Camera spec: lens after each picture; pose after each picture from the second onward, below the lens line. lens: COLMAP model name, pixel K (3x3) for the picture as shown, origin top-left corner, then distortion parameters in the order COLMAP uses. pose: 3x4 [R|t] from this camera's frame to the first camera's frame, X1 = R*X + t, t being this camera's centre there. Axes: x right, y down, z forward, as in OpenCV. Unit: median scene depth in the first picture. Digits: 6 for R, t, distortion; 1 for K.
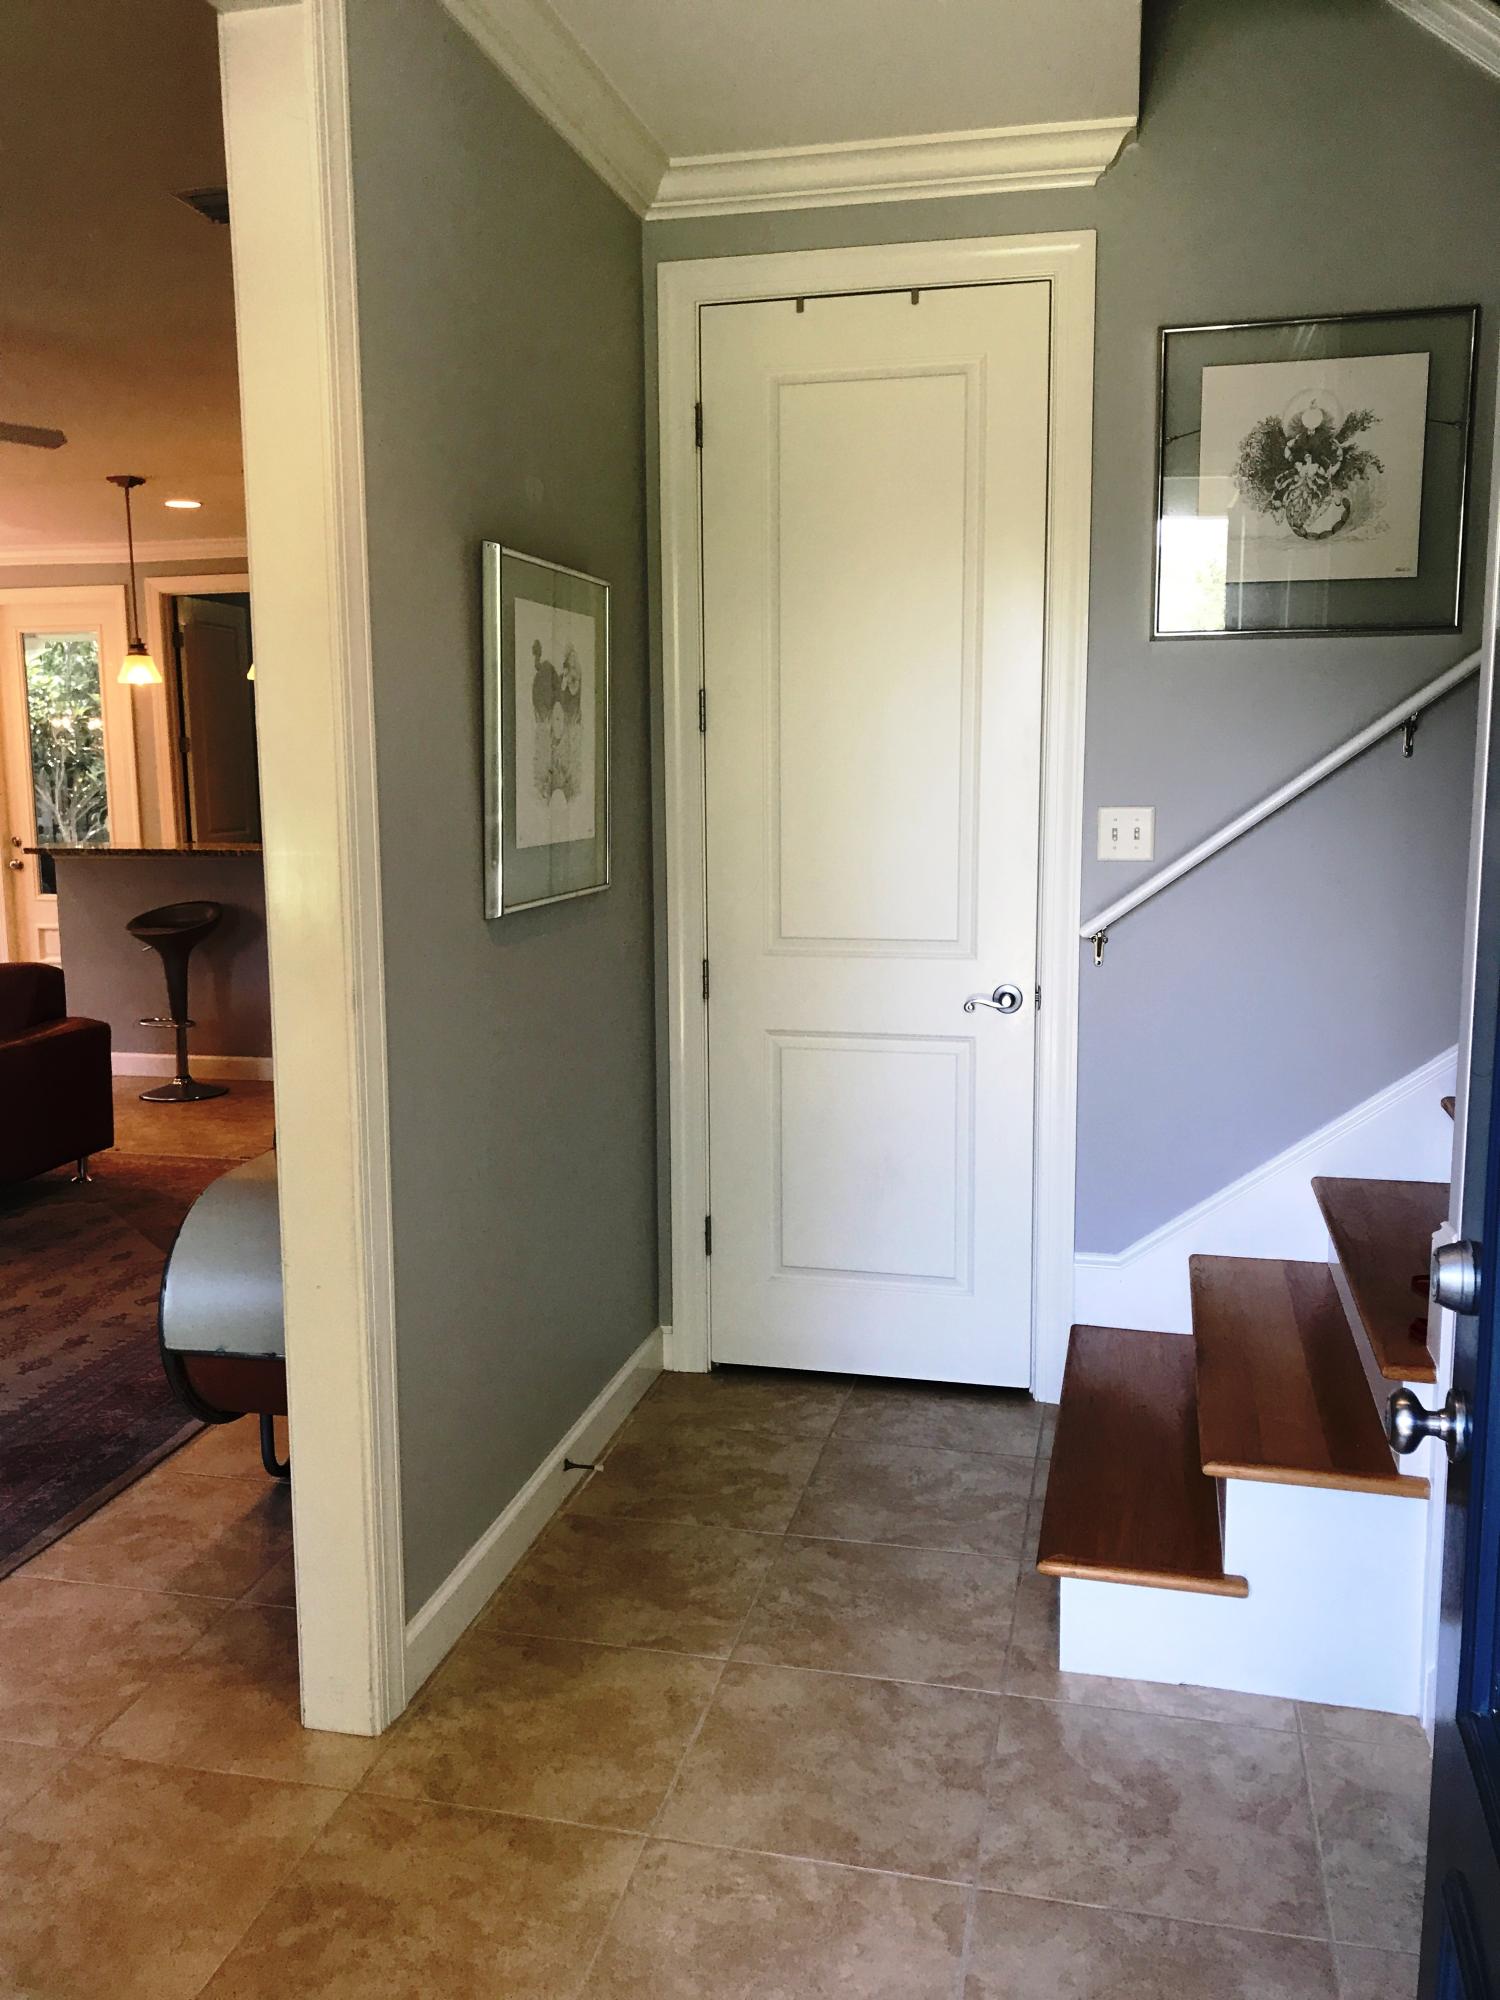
lens RADIAL K [[1640.9, 0, 753.6], [0, 1640.9, 992.8], [0, 0, 1]] dist [0.002719, 0.012178]
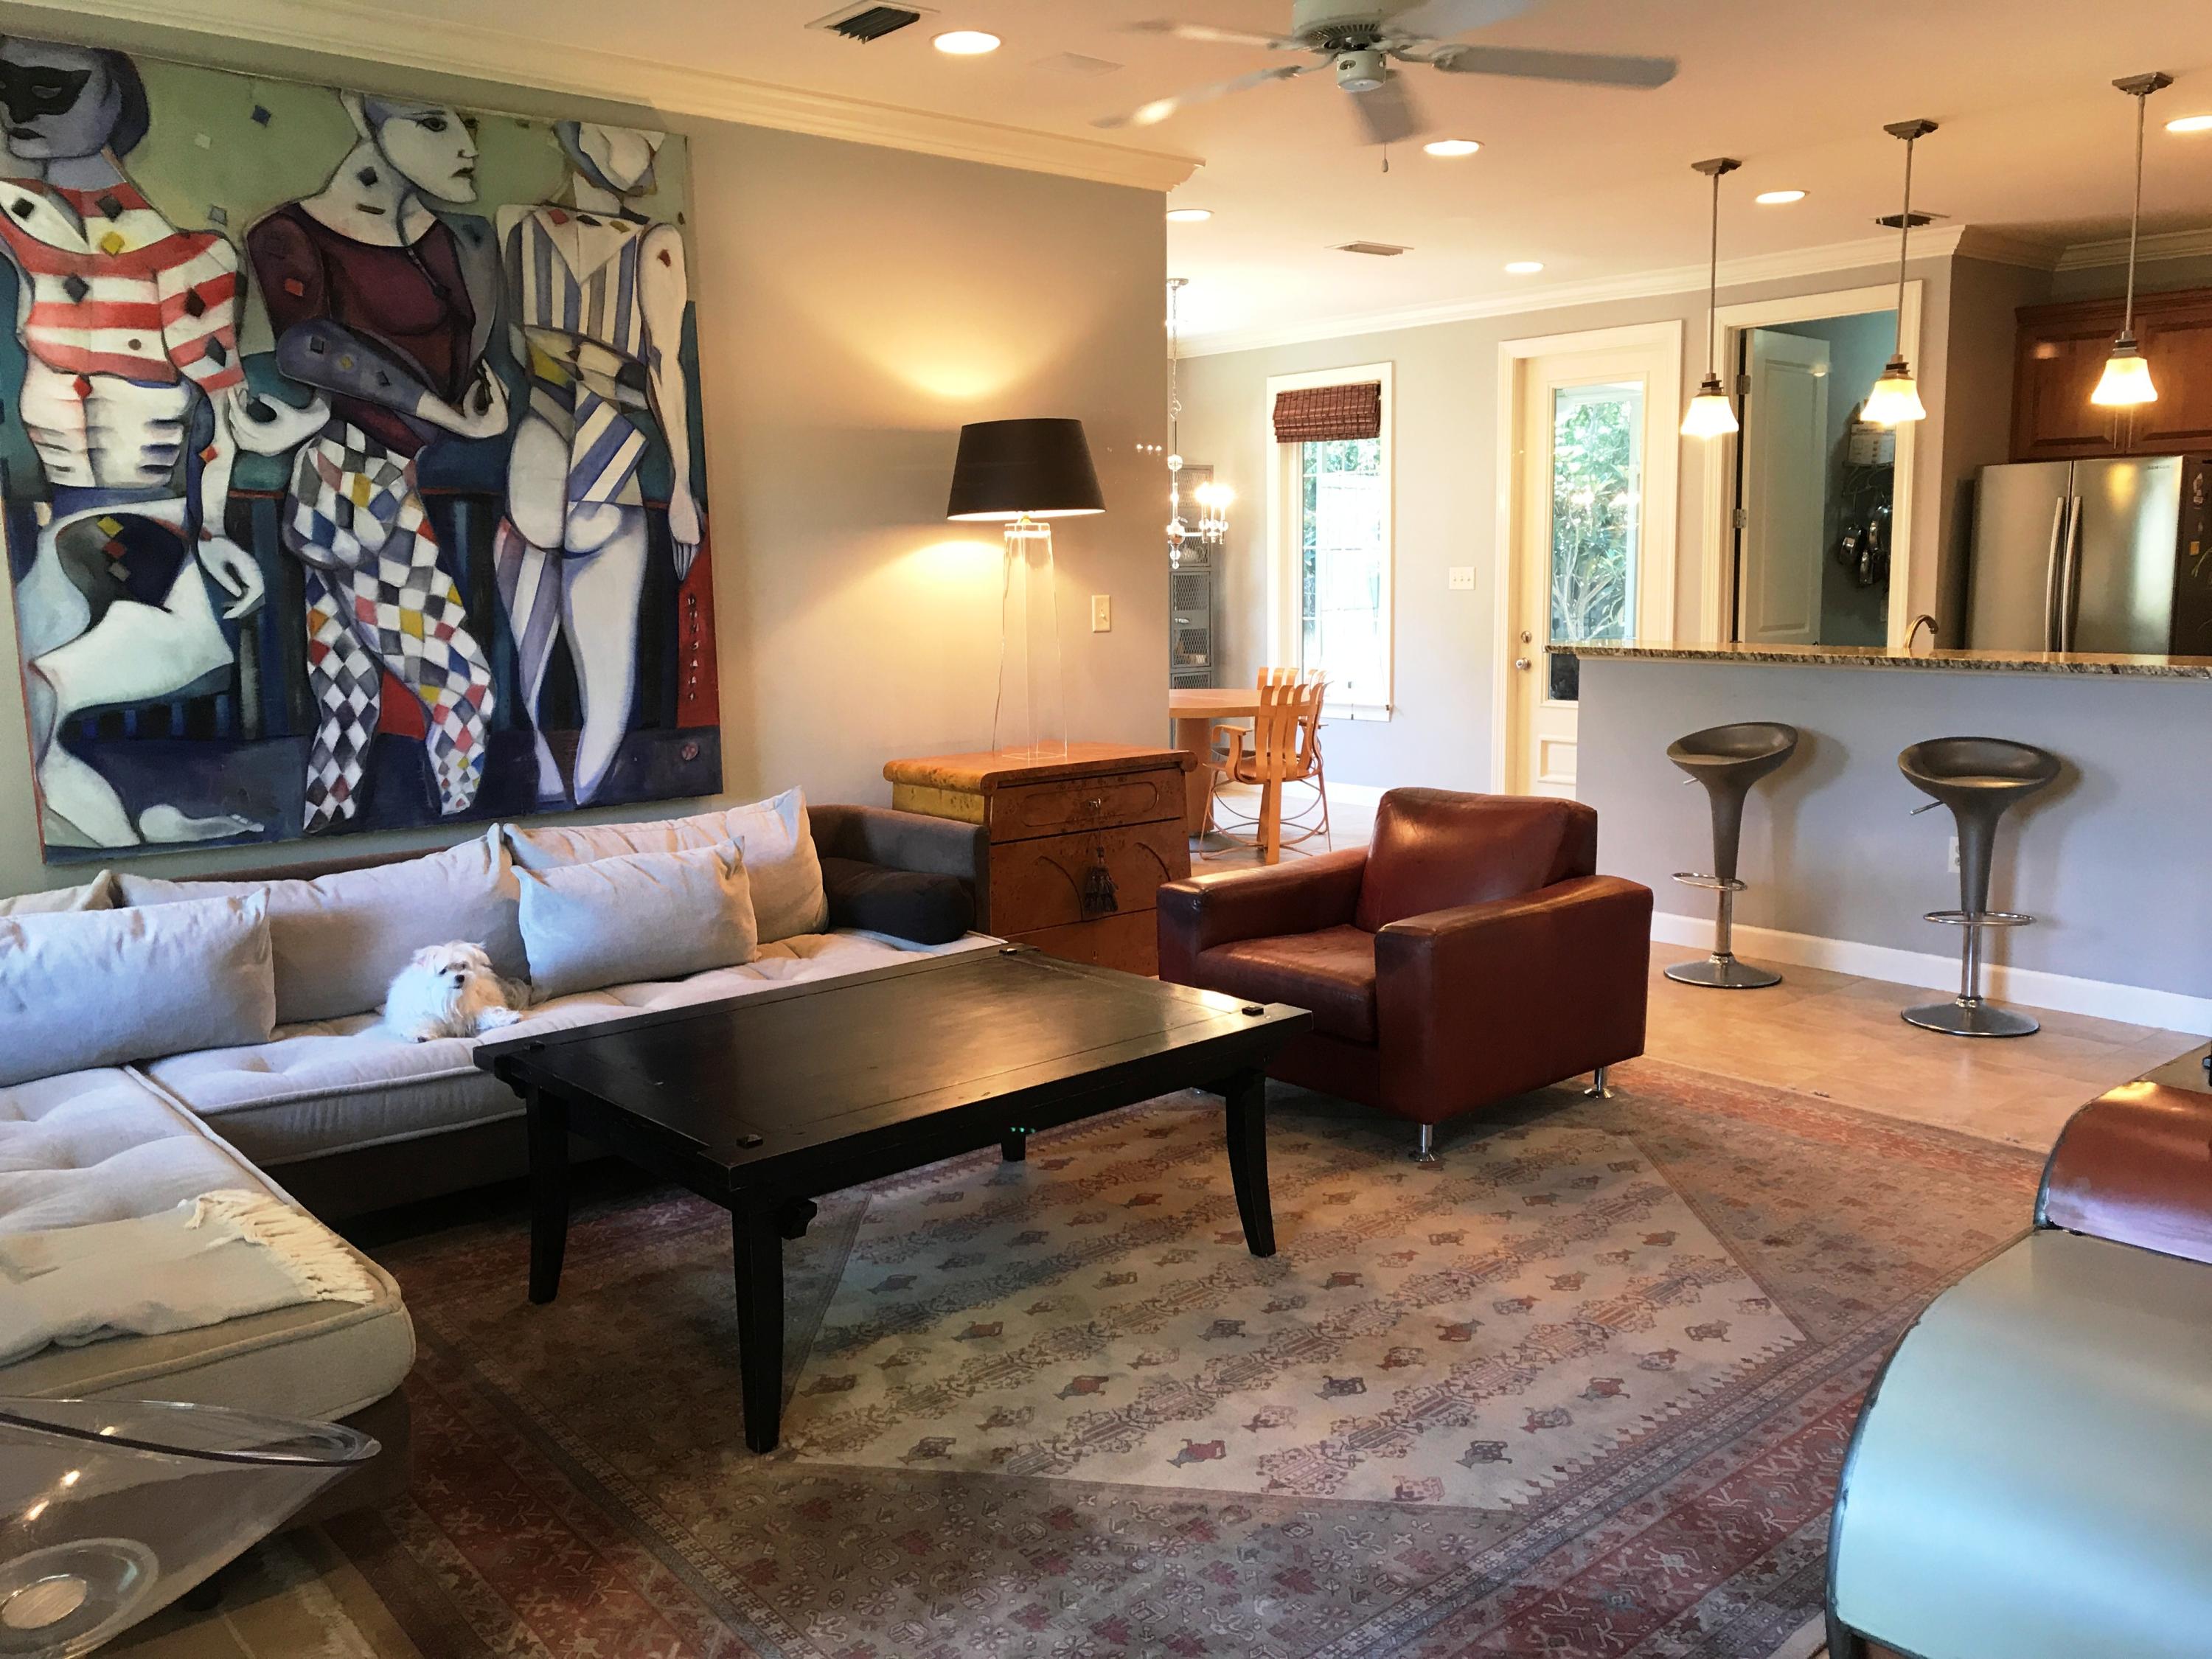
lens RADIAL K [[1814.8, 0, 1102.6], [0, 1814.8, 819.6], [0, 0, 1]] dist [0.002719, 0.012178]
pose [[0.804899, 0.079734, -0.588030, -0.091577], [-0.075767, 0.996630, 0.031427, -0.014966], [0.588555, 0.019258, 0.808228, 0.158043]]
